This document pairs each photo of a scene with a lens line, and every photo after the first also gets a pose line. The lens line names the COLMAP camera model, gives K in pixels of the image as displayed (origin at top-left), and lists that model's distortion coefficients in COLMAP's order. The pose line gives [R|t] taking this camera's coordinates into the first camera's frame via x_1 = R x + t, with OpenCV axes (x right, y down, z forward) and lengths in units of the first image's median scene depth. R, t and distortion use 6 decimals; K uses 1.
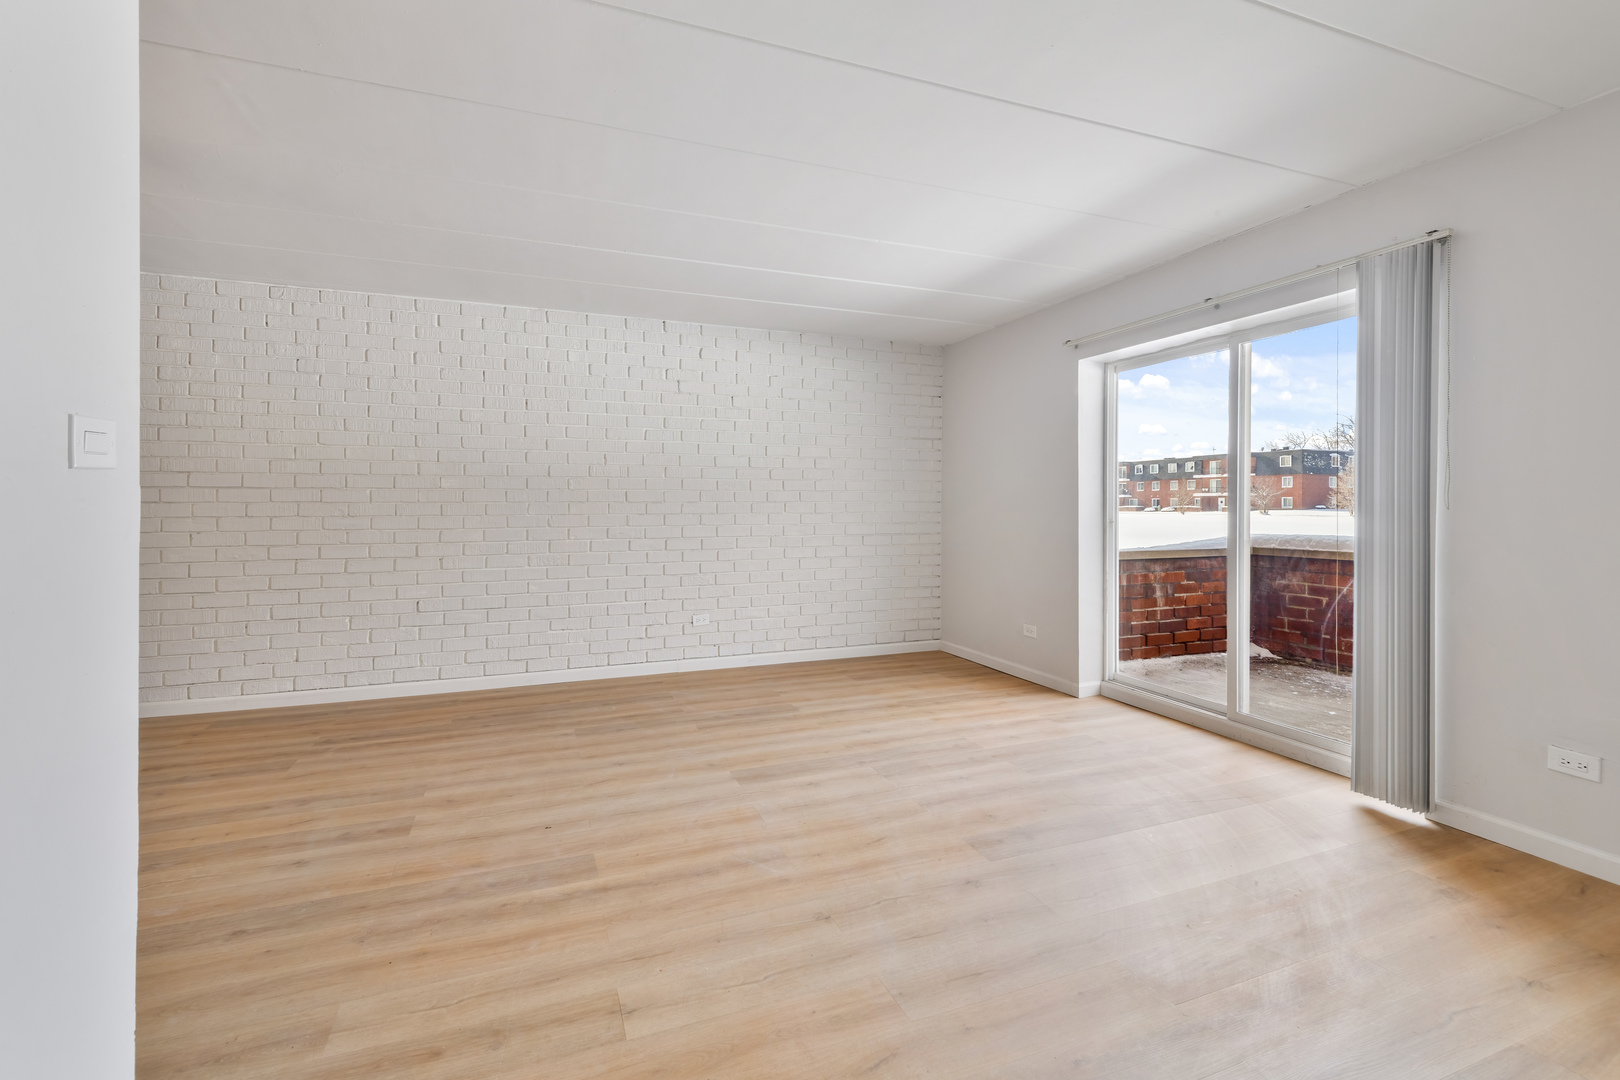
lens RADIAL K [[712.8, 0, 811.1], [0, 712.8, 505.6], [0, 0, 1]] dist [0.000016, -0.000255]
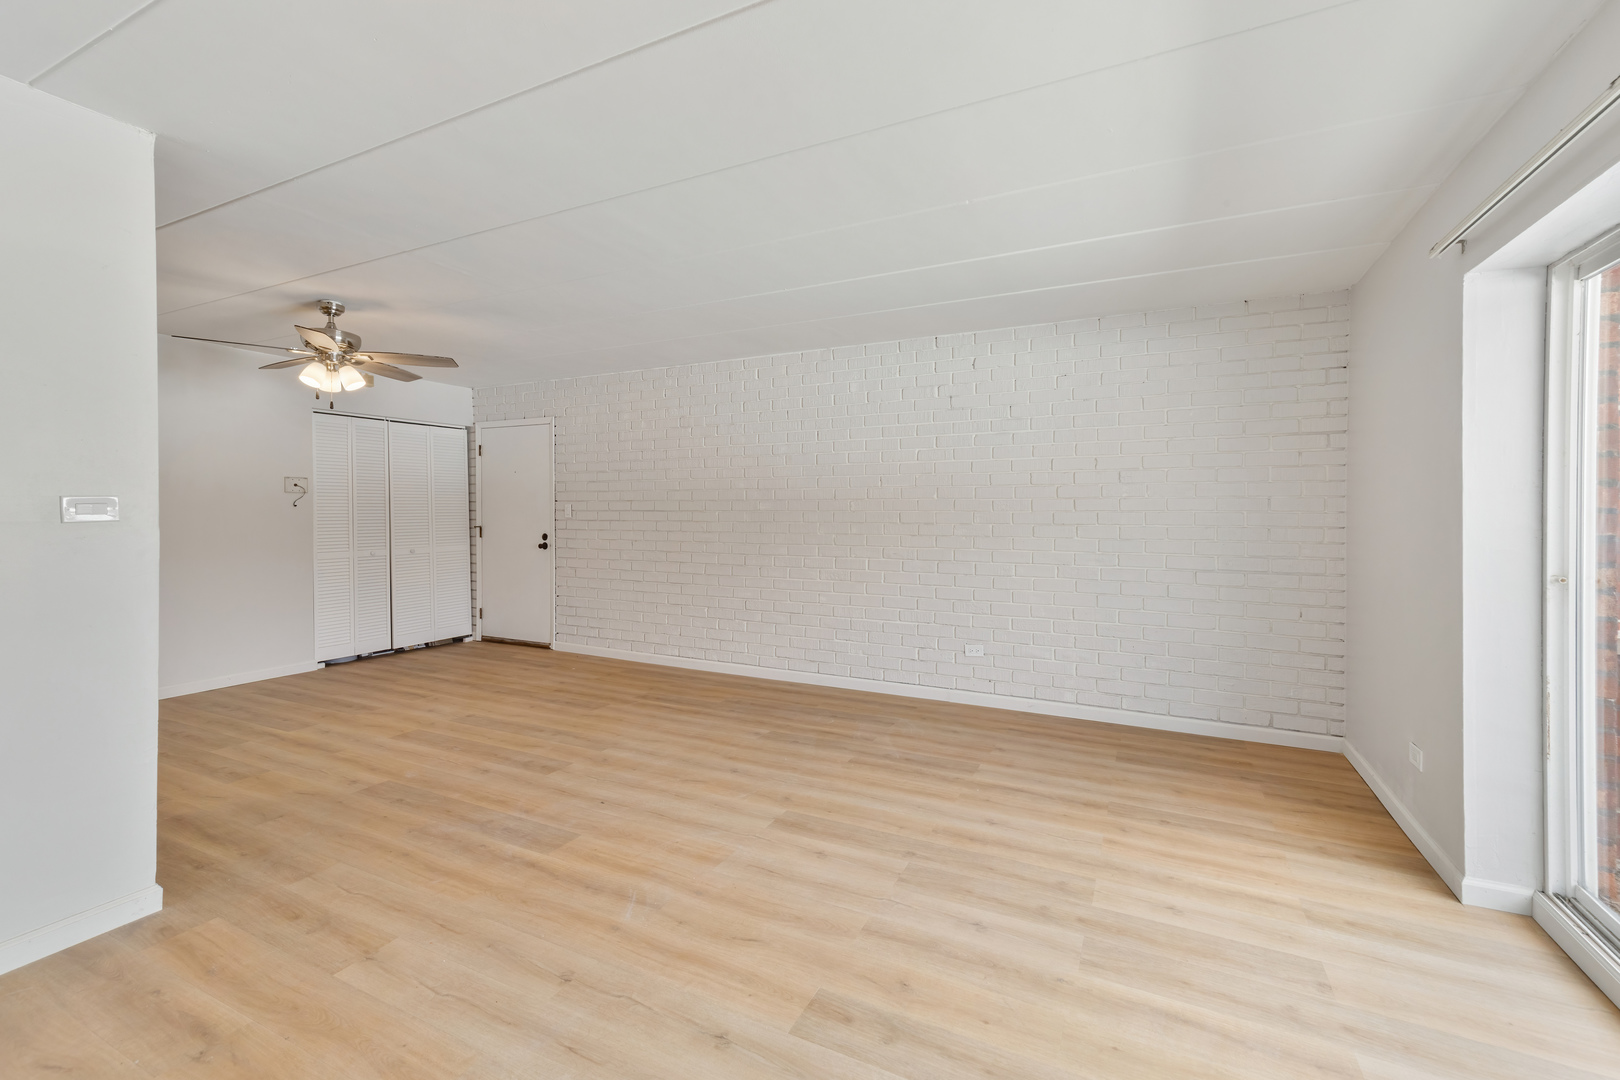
lens RADIAL K [[680.1, 0, 809.0], [0, 680.1, 515.9], [0, 0, 1]] dist [0.008281, -0.000240]
pose [[0.675373, 0.007166, -0.737441, 0.505974], [-0.005090, 0.999974, 0.005055, -0.026966], [0.737459, 0.000340, 0.675392, 0.345892]]
